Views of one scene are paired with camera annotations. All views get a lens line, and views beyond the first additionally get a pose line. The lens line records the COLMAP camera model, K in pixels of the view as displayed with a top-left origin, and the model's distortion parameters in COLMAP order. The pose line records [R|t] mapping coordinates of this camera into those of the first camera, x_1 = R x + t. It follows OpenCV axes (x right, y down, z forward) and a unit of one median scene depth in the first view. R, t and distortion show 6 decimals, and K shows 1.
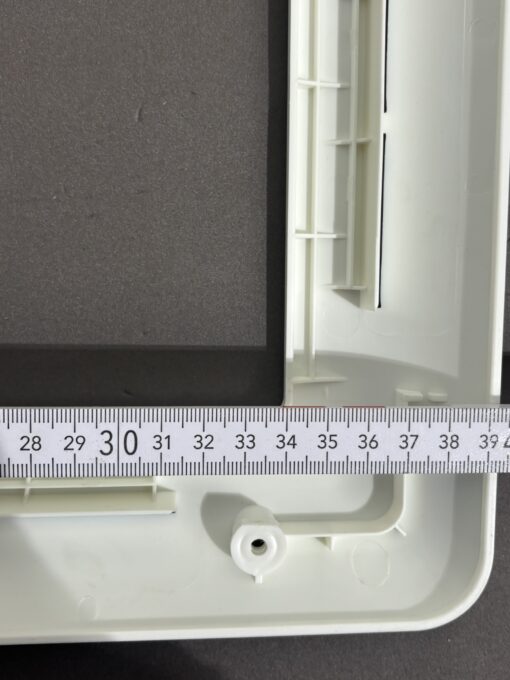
lens RADIAL K [[797.6, 0, 255.0], [0, 797.6, 340.0], [0, 0, 1]] dist [0.170393, -0.479328]
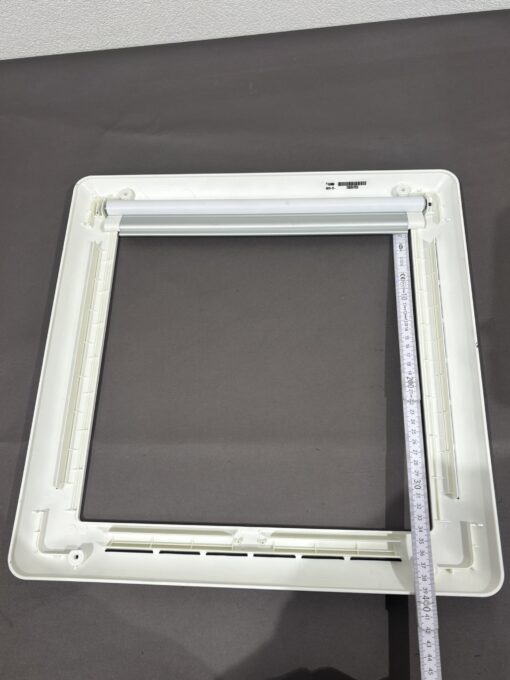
lens RADIAL K [[560.3, 0, 257.7], [0, 560.3, 362.1], [0, 0, 1]] dist [0.006556, 0.002545]
pose [[0.990227, -0.026522, -0.136923, -0.371681], [-0.035228, 0.902355, -0.429552, 0.518341], [0.134945, 0.430177, 0.892602, -1.587353]]
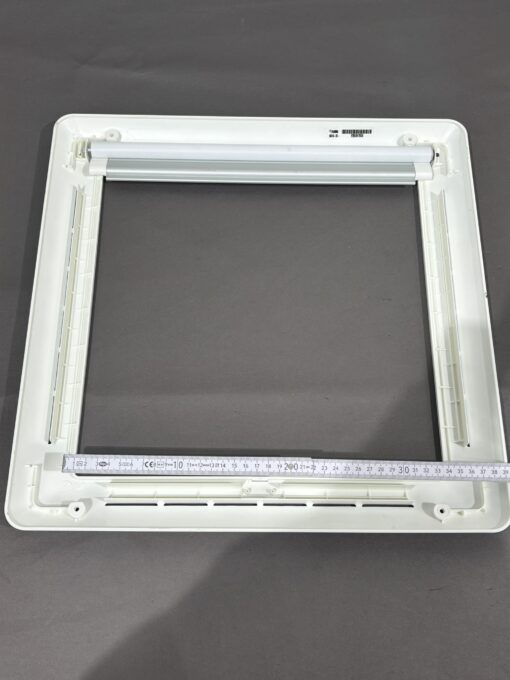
lens RADIAL K [[797.6, 0, 255.0], [0, 797.6, 340.0], [0, 0, 1]] dist [0.170393, -0.479328]
pose [[0.998206, -0.024882, -0.054451, -0.586385], [-0.004363, 0.876886, -0.480679, 1.280382], [0.059708, 0.480055, 0.875204, -2.391041]]
